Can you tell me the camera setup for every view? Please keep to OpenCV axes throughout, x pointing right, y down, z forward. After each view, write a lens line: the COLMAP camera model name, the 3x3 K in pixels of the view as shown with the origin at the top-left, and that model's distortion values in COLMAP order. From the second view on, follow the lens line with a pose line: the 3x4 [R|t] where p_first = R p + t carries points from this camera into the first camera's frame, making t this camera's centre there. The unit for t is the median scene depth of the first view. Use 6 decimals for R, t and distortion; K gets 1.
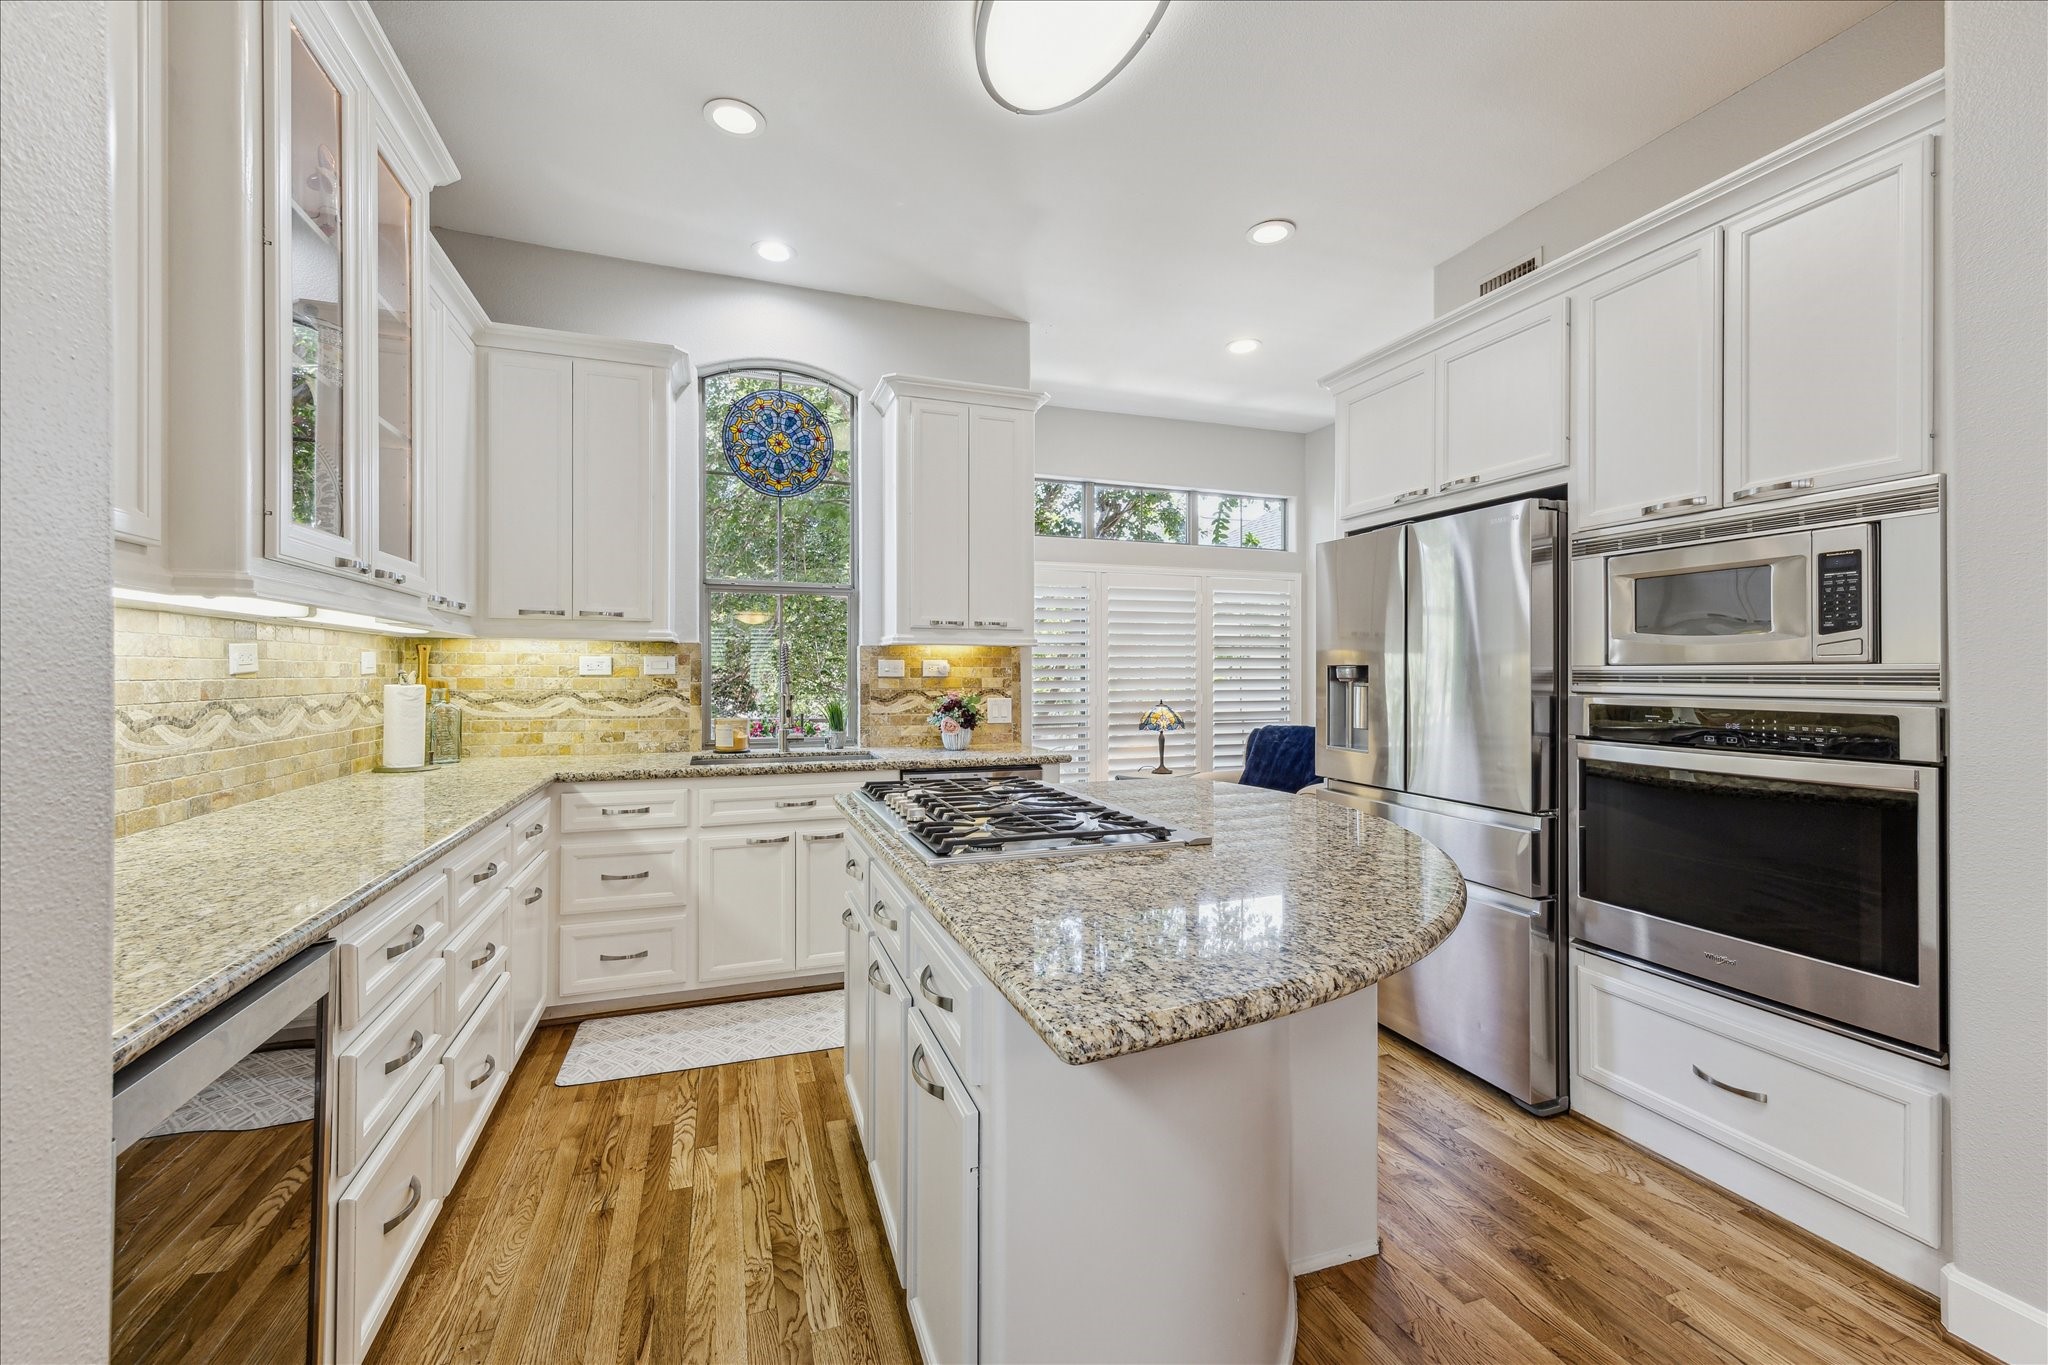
lens RADIAL K [[818.9, 0, 1025.7], [0, 818.9, 675.0], [0, 0, 1]] dist [0.000513, 0.000164]
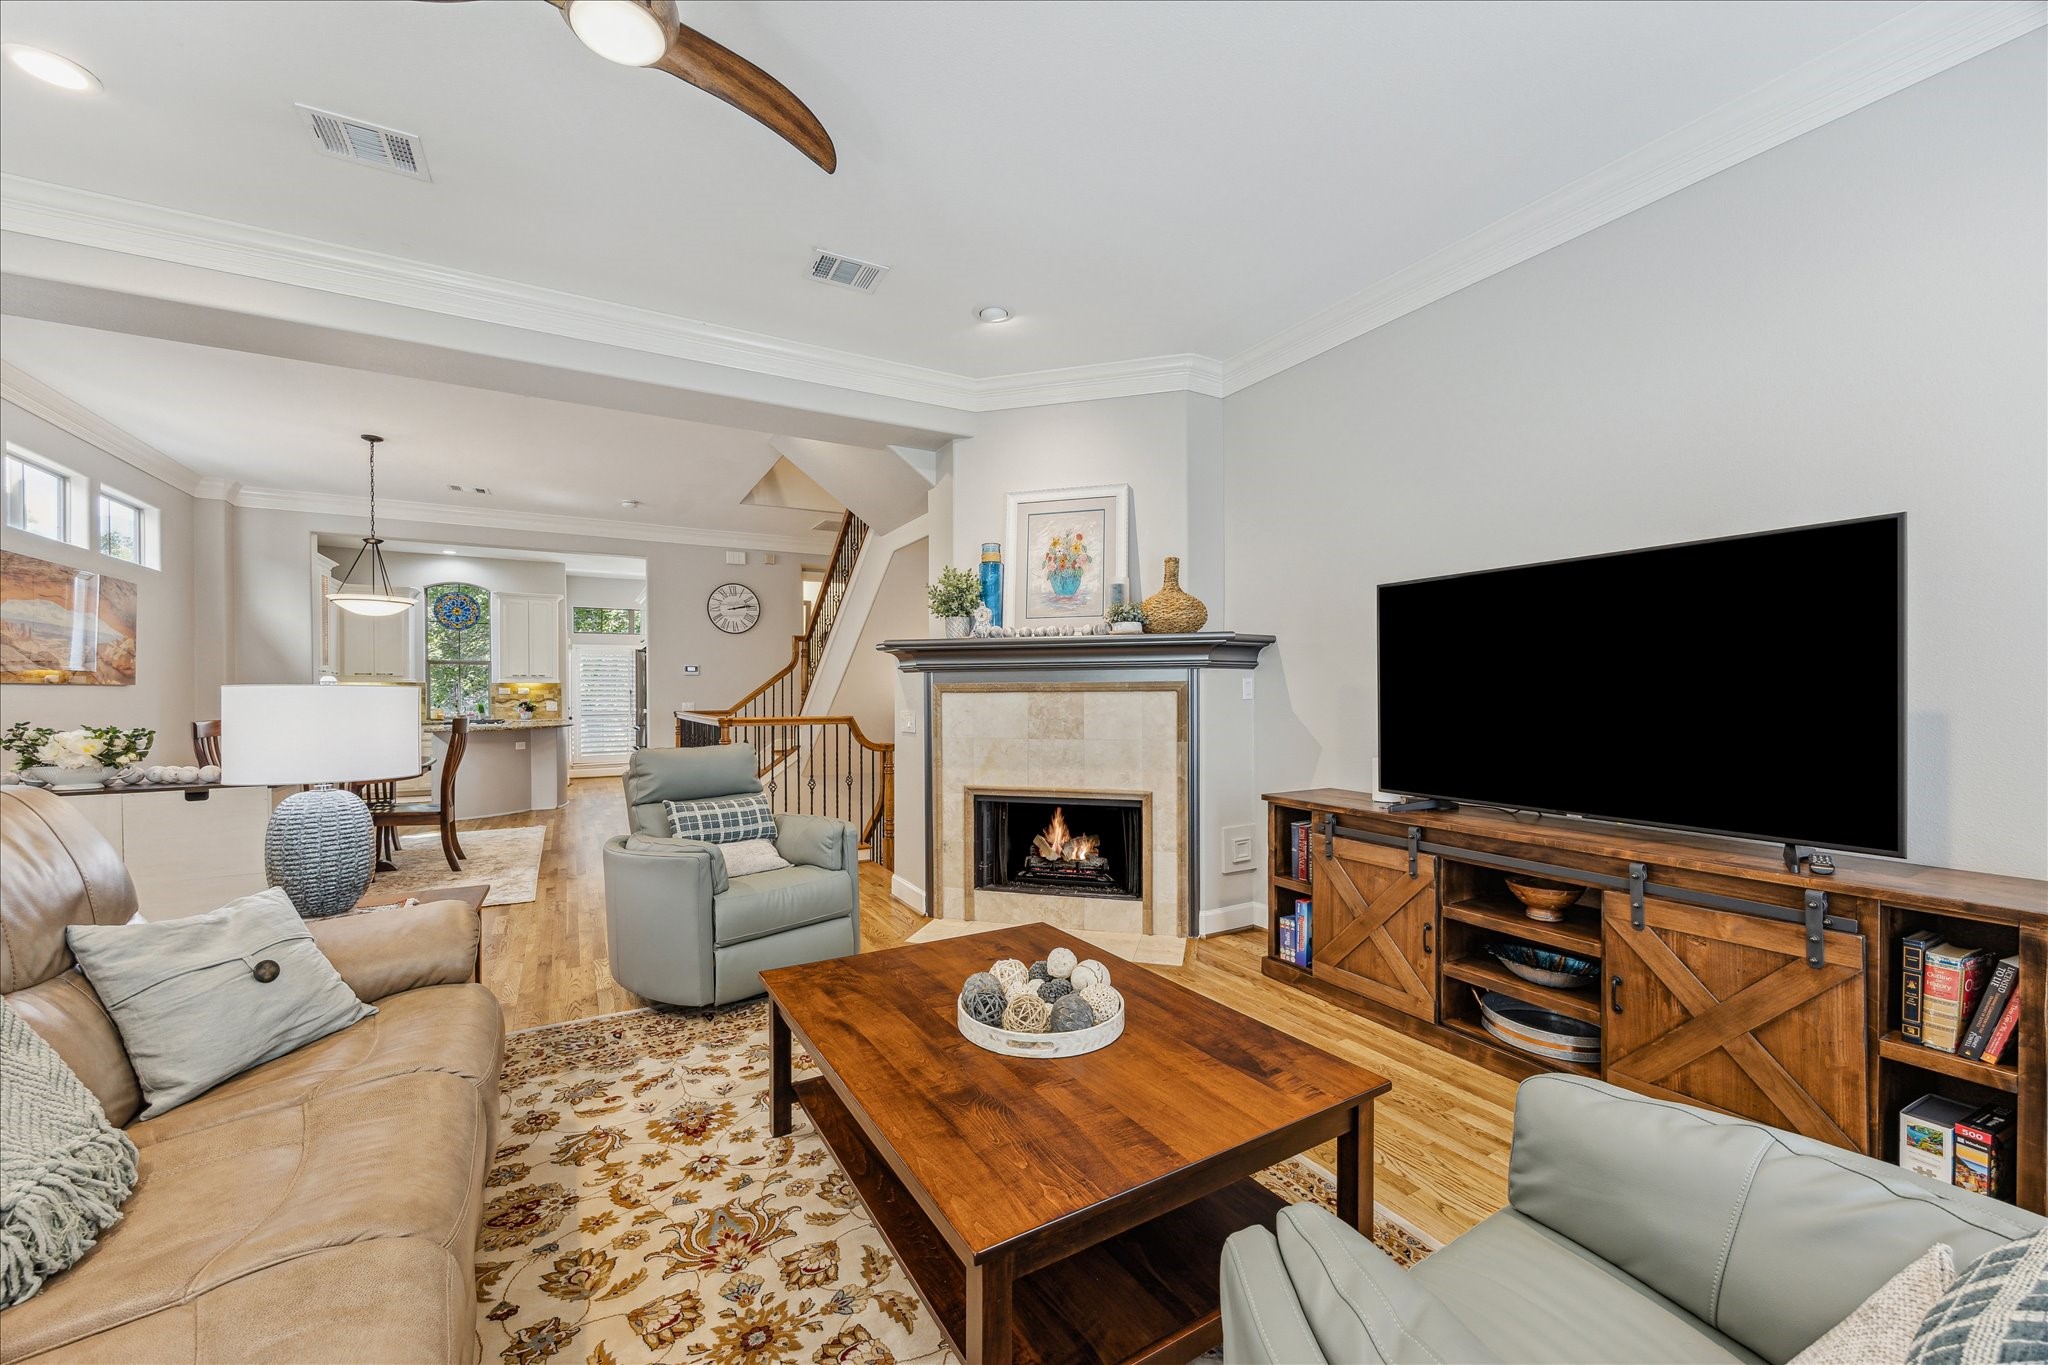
lens RADIAL K [[790.9, 0, 1020.9], [0, 790.9, 693.7], [0, 0, 1]] dist [-0.000950, -0.000073]
pose [[0.986511, -0.006061, 0.163582, 1.304345], [0.005876, 0.999981, 0.001617, 0.007918], [-0.163589, -0.000634, 0.986528, -2.243569]]
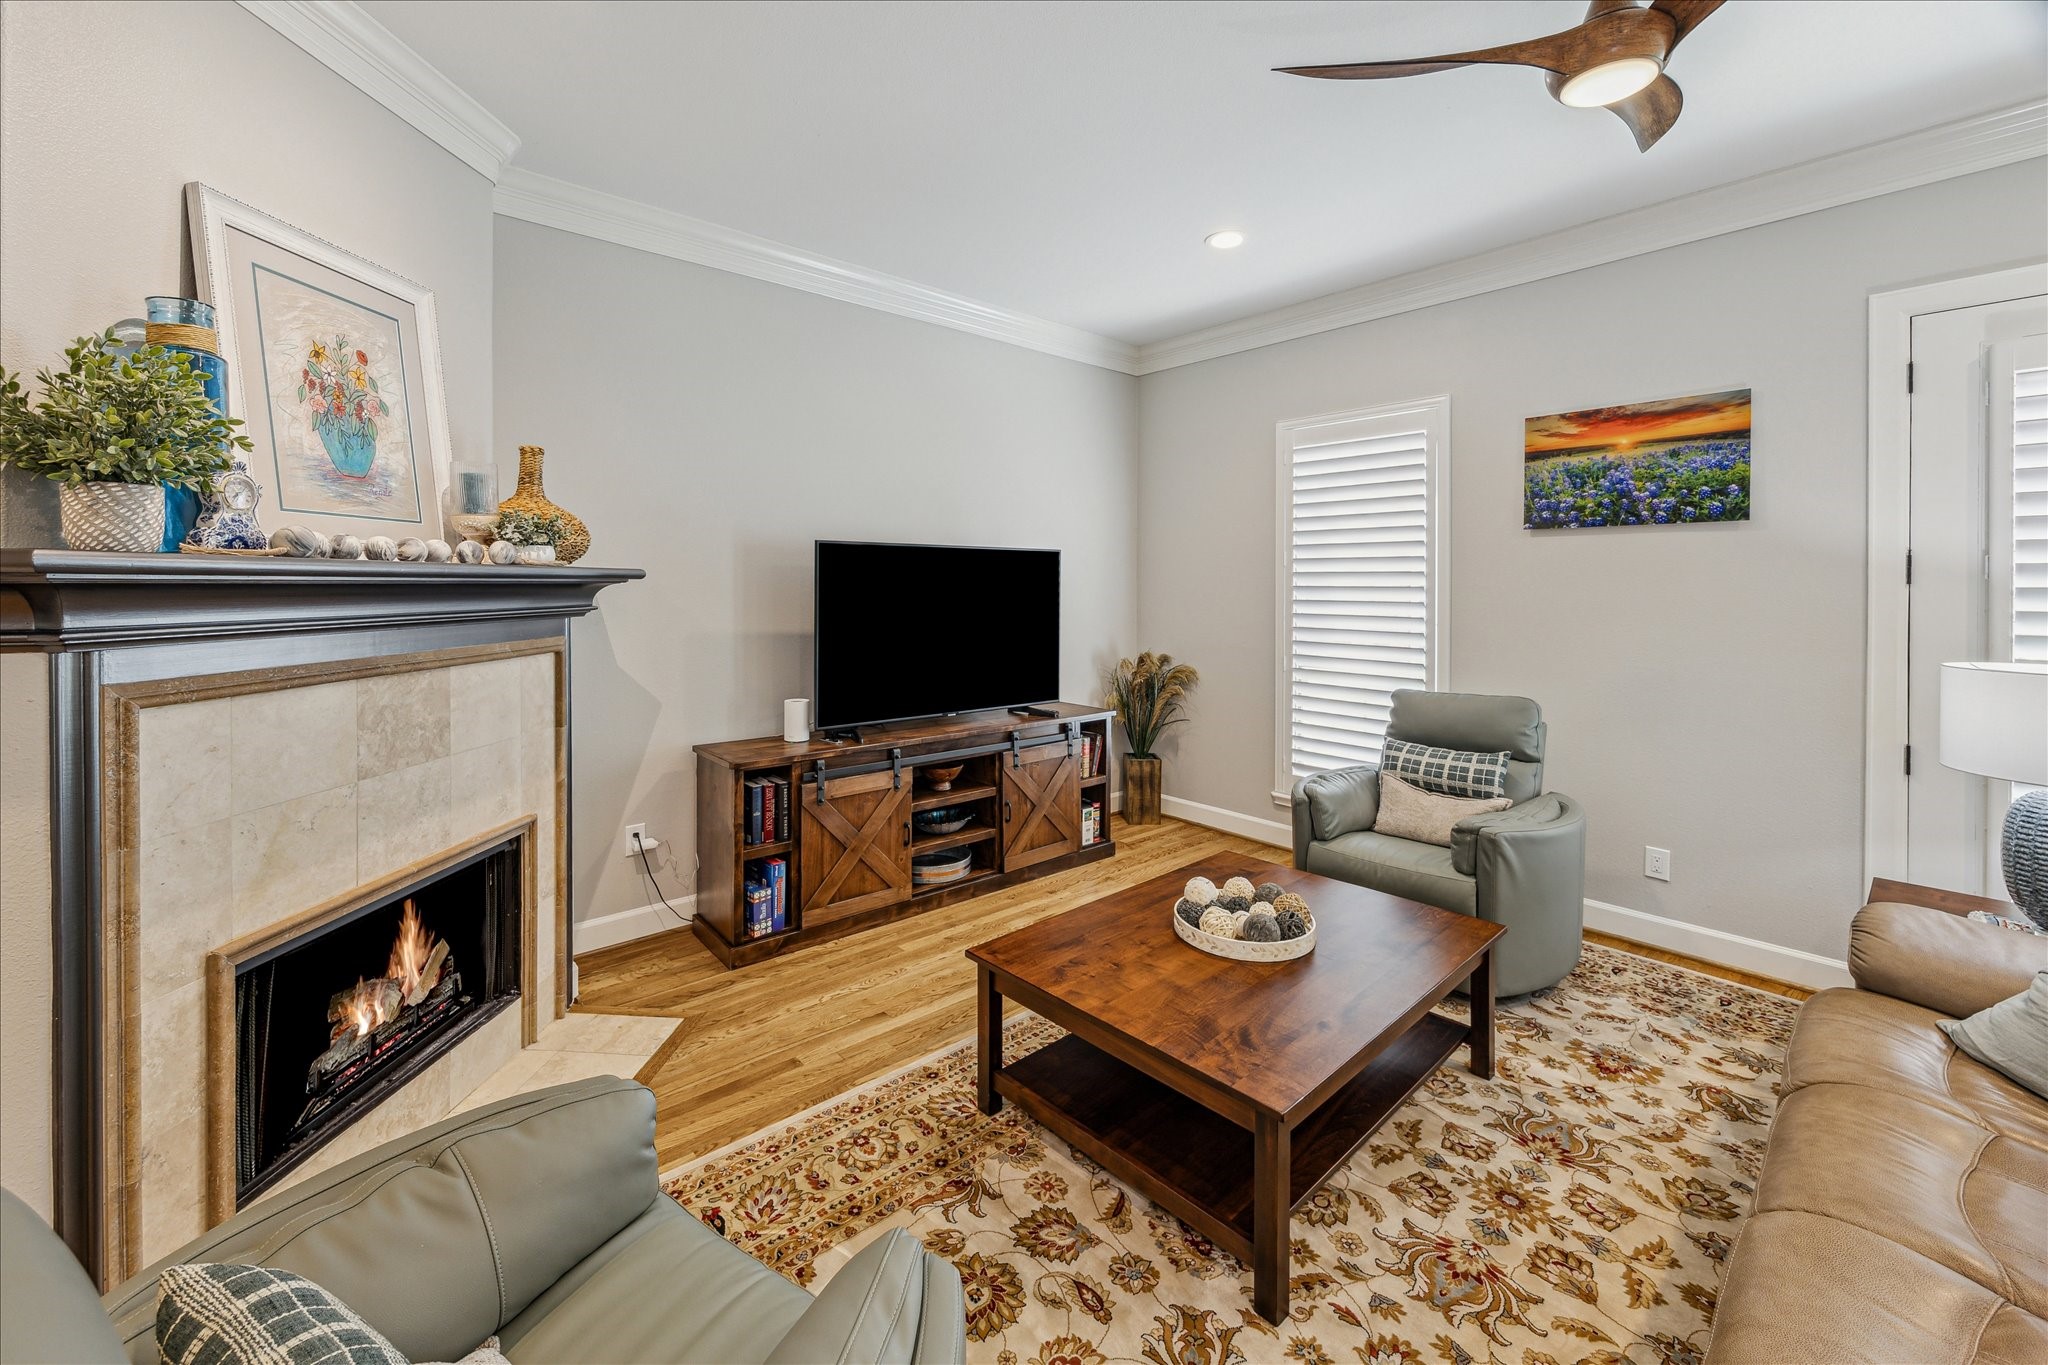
lens RADIAL K [[816.7, 0, 983.8], [0, 816.7, 587.8], [0, 0, 1]] dist [-0.007684, -0.000093]
pose [[-0.336140, -0.003816, 0.941804, 0.812010], [0.000749, 0.999990, 0.004319, -0.061067], [-0.941812, 0.002157, -0.336134, -1.227329]]
